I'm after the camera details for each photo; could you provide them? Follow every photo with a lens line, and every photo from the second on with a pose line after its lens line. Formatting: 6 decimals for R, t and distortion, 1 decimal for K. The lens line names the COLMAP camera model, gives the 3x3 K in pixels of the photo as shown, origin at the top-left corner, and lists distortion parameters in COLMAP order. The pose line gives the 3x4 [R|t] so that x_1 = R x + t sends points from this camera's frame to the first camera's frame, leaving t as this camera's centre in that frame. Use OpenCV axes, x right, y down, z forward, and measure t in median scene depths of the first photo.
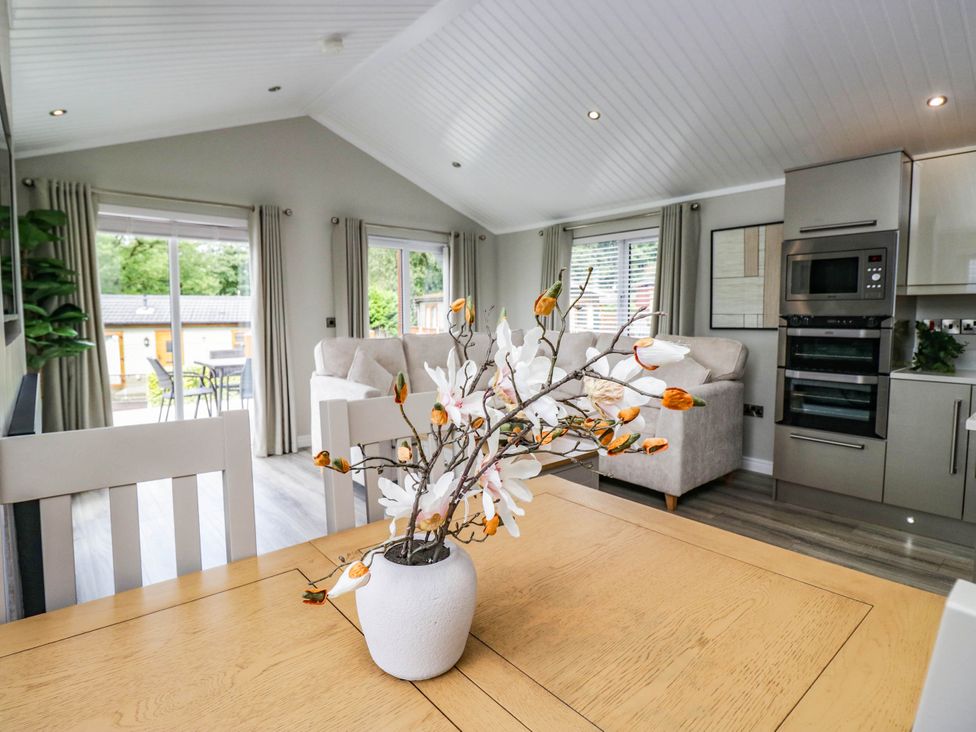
lens RADIAL K [[522.5, 0, 486.8], [0, 522.5, 351.1], [0, 0, 1]] dist [-0.005905, -0.008946]
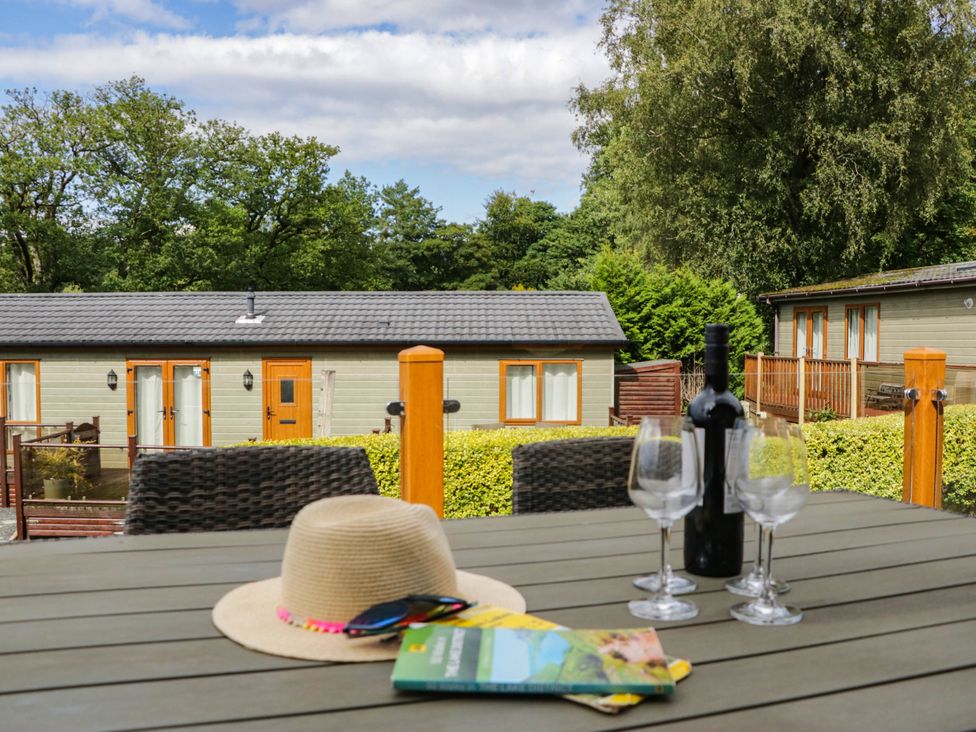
lens RADIAL K [[900.7, 0, 488.4], [0, 900.7, 366.8], [0, 0, 1]] dist [-0.129136, 0.000000]
pose [[0.932303, 0.013930, -0.361410, -0.603026], [-0.028801, 0.998944, -0.035794, -0.033161], [0.360530, 0.043780, 0.931720, 1.375086]]
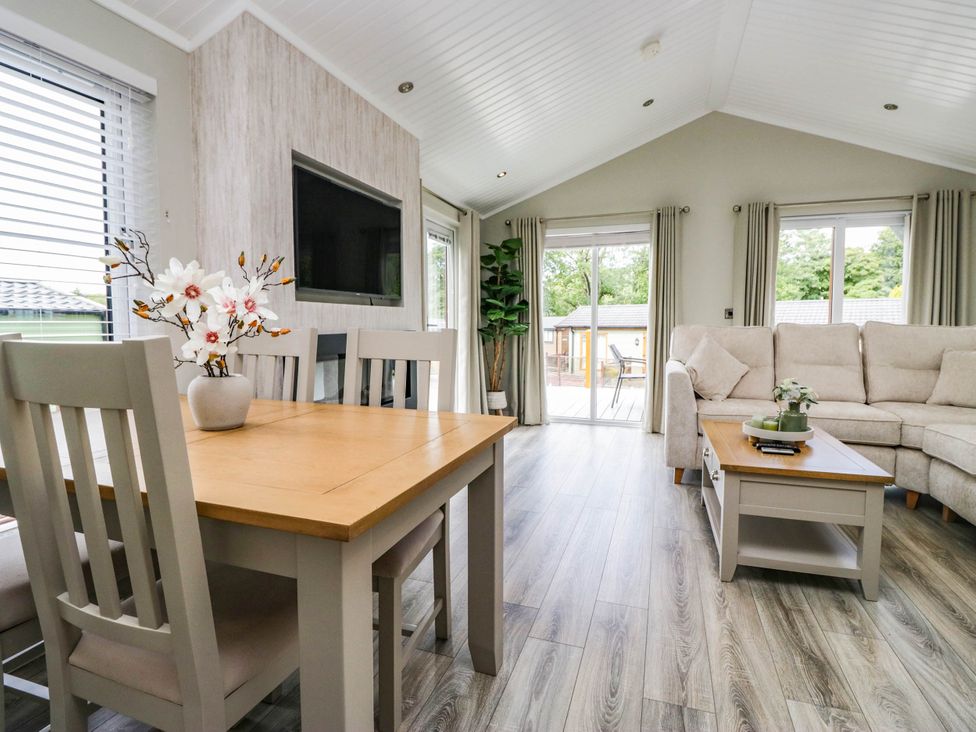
lens RADIAL K [[508.7, 0, 486.7], [0, 508.7, 356.7], [0, 0, 1]] dist [0.000634, -0.013745]
pose [[0.505820, 0.056969, -0.860756, 0.394672], [-0.060563, 0.997700, 0.030443, 0.032236], [0.860510, 0.036731, 0.508107, 0.160166]]
